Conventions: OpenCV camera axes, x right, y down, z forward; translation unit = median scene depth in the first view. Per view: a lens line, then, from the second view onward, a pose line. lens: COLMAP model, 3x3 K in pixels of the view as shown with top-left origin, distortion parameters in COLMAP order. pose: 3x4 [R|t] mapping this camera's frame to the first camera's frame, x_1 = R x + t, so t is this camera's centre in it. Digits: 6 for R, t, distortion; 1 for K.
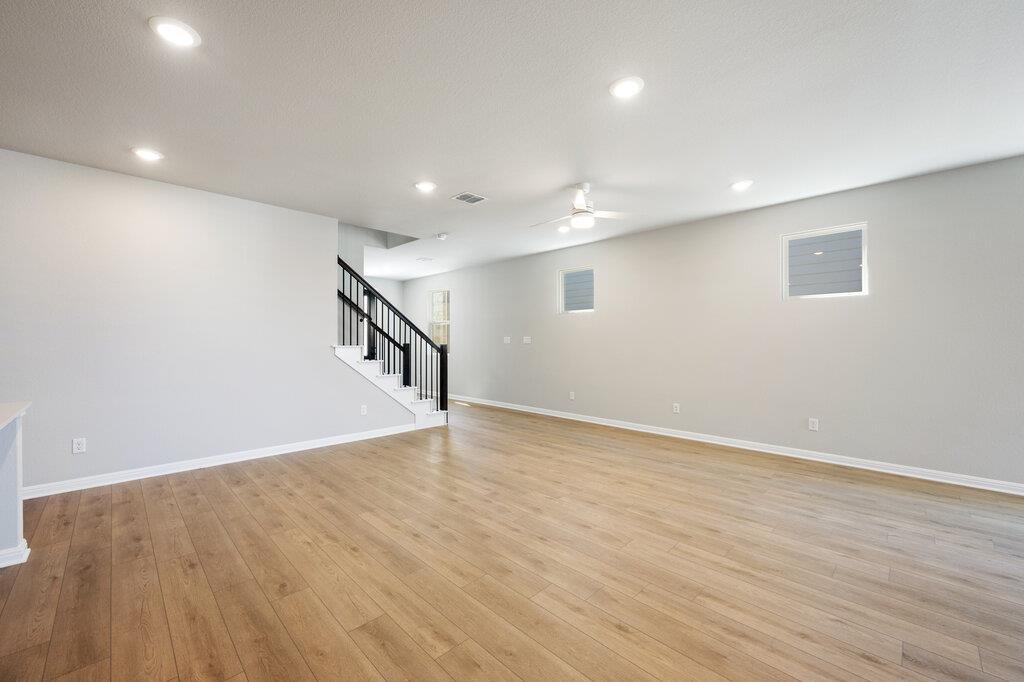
lens RADIAL K [[406.9, 0, 512.0], [0, 406.9, 341.0], [0, 0, 1]] dist [0.000259, 0.000049]
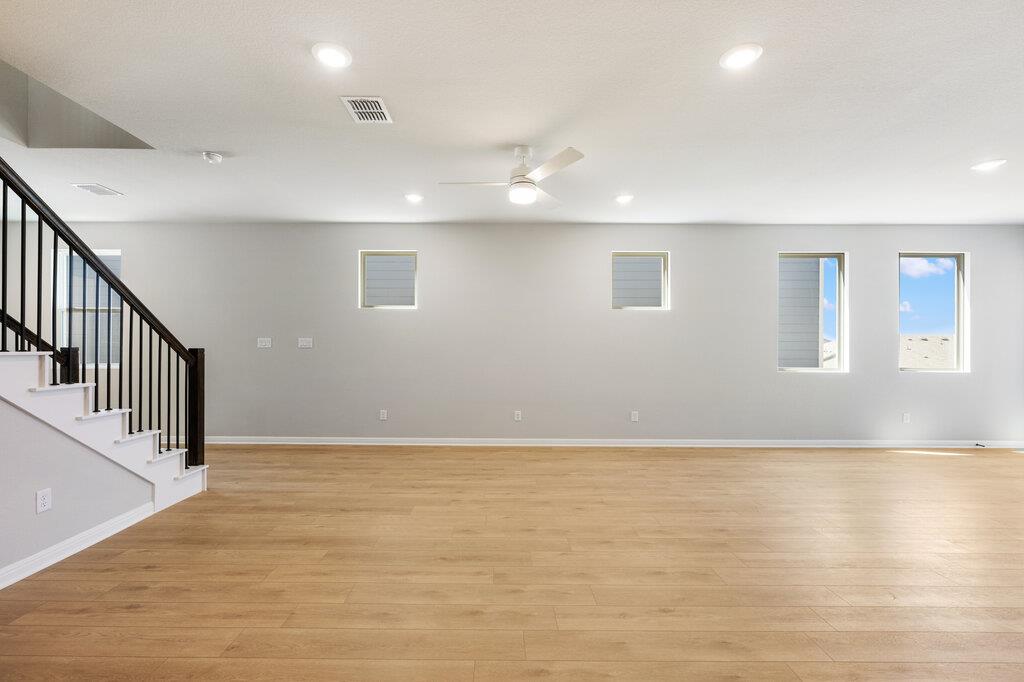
lens RADIAL K [[428.8, 0, 510.3], [0, 428.8, 347.3], [0, 0, 1]] dist [-0.000554, -0.000320]
pose [[0.704835, 0.001576, 0.709370, -0.410808], [-0.004626, 0.999986, 0.002375, 0.003268], [-0.709356, -0.004955, 0.704833, 0.394560]]
